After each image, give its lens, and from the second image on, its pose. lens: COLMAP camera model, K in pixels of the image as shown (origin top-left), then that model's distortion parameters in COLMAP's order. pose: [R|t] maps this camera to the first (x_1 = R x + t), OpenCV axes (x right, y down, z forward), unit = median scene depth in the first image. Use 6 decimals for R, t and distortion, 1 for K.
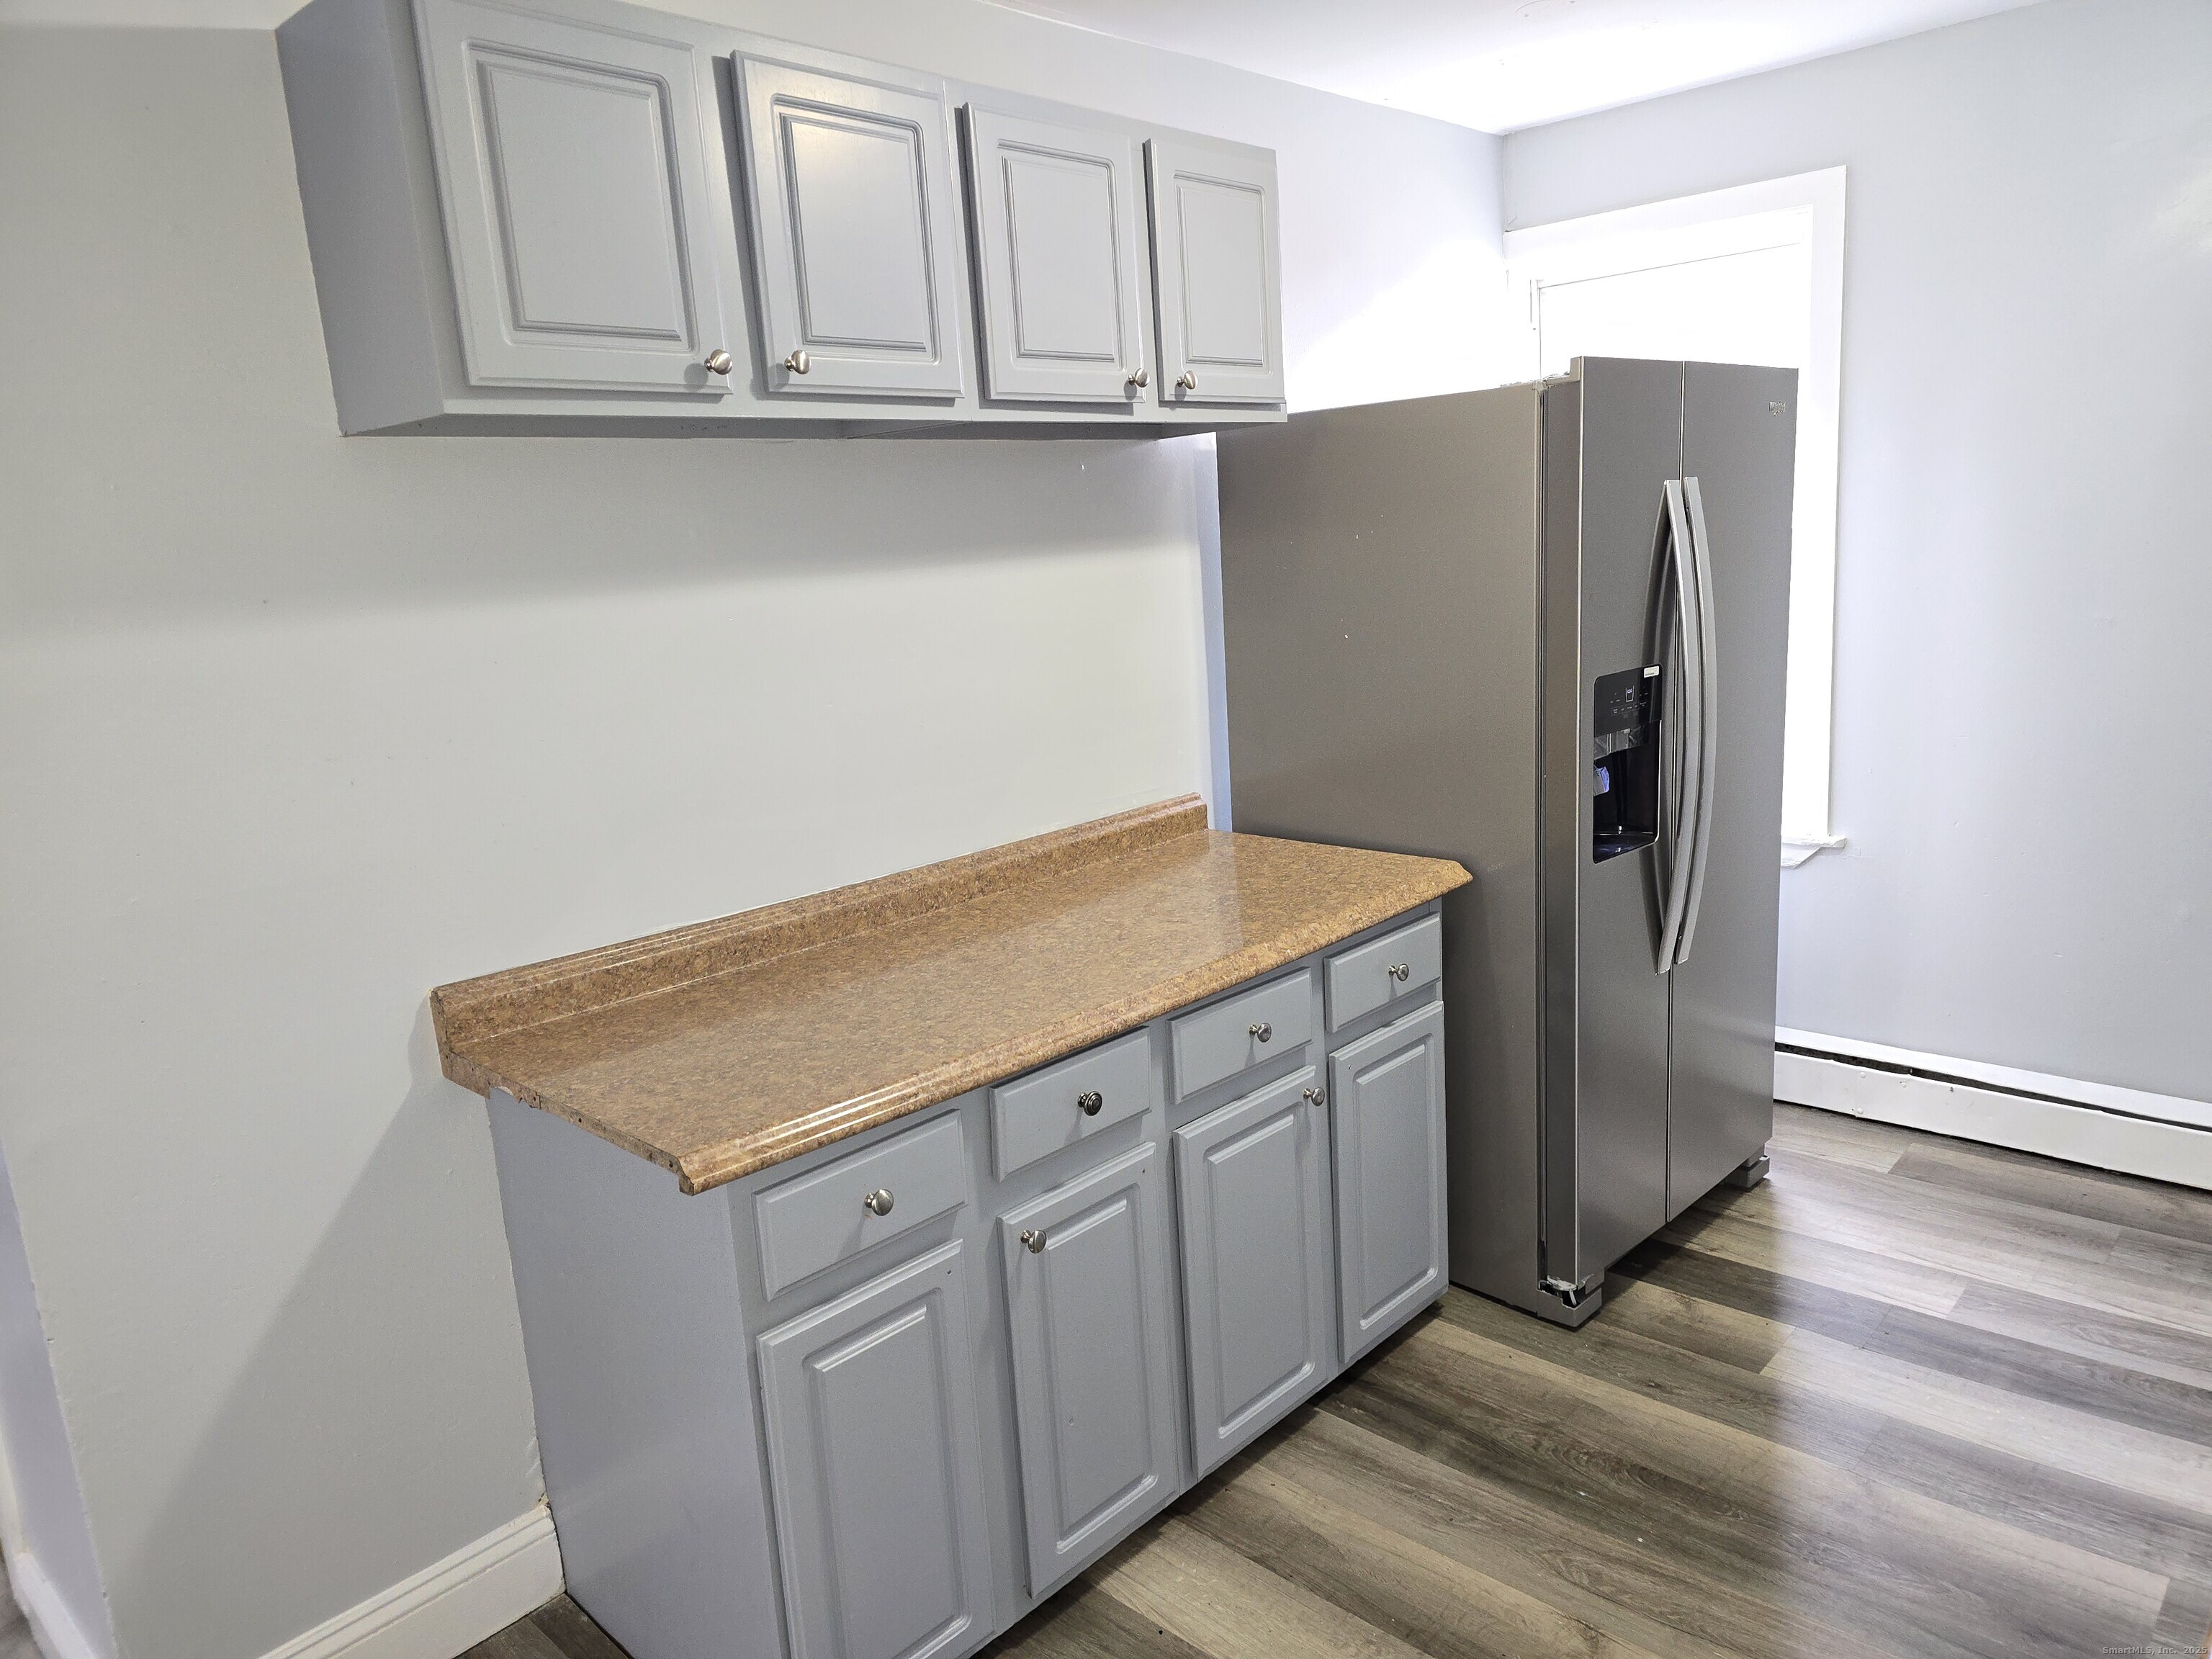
lens RADIAL K [[1496.9, 0, 1115.6], [0, 1496.9, 832.4], [0, 0, 1]] dist [0.053899, -0.036346]
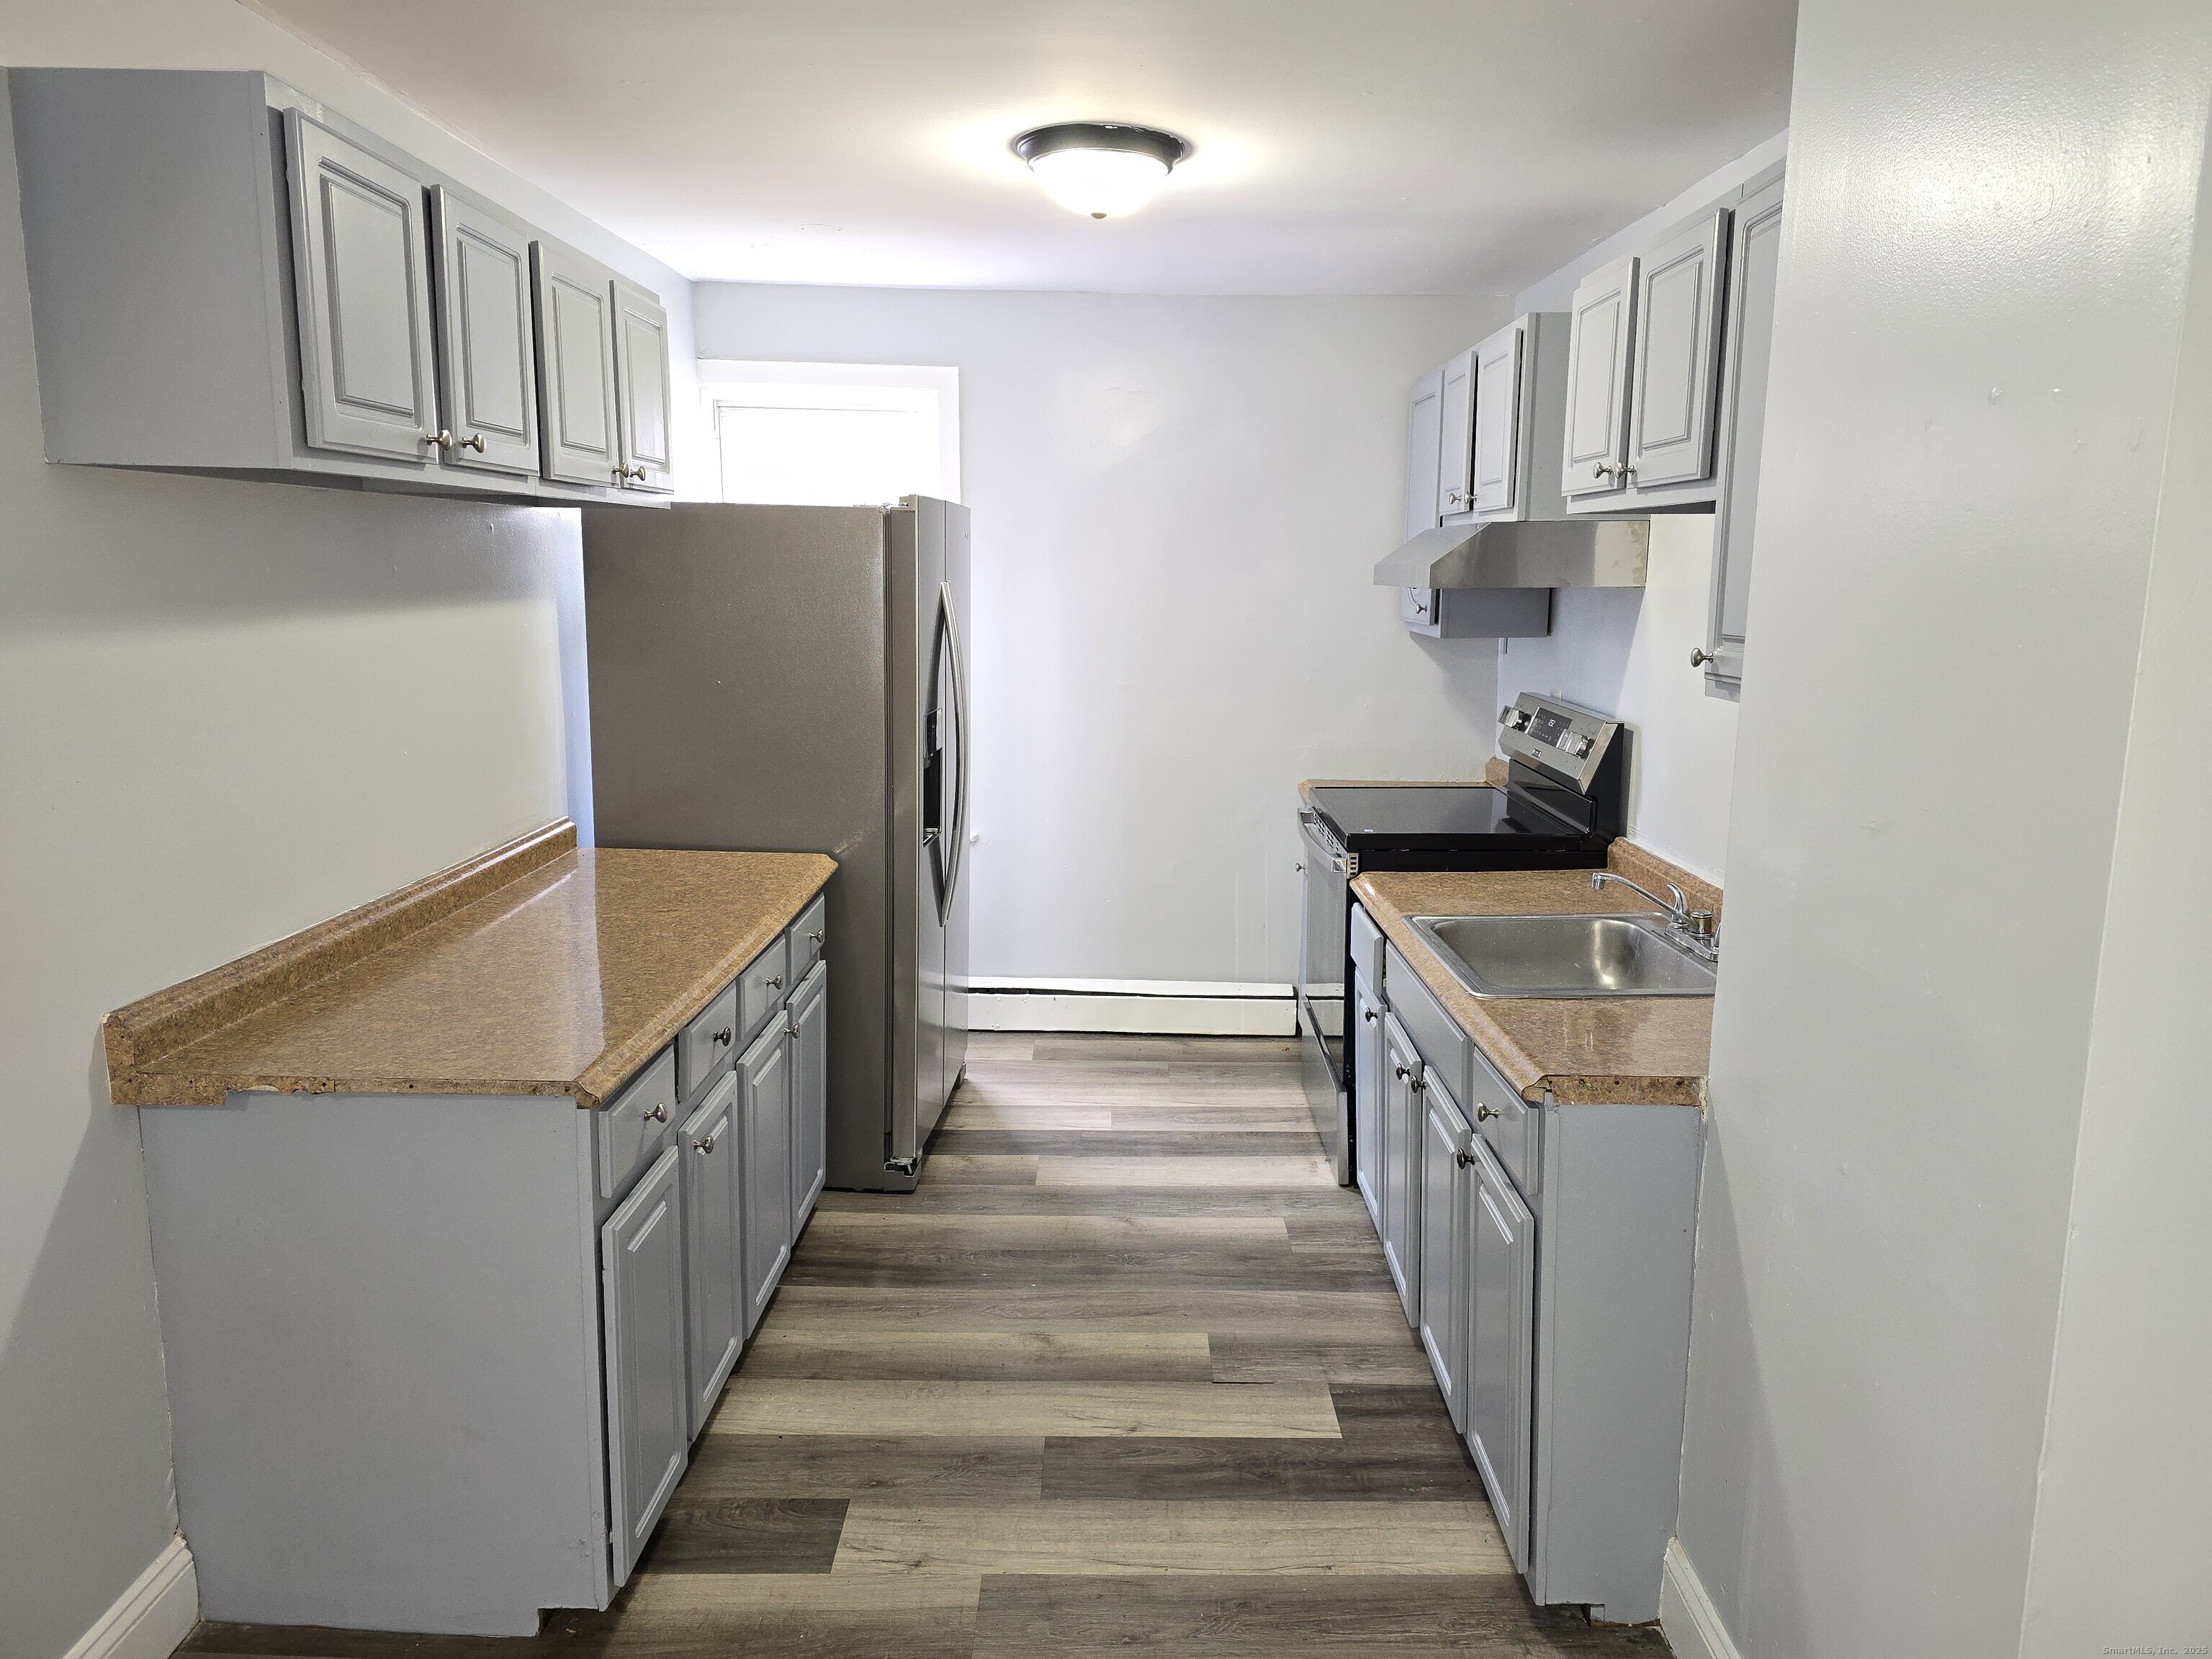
lens RADIAL K [[1496.9, 0, 1110.2], [0, 1496.9, 819.8], [0, 0, 1]] dist [0.053899, -0.036346]
pose [[0.731317, -0.040585, 0.680829, -0.512453], [0.071602, 0.997280, -0.017463, 0.032133], [-0.678268, 0.061520, 0.732234, -0.147523]]
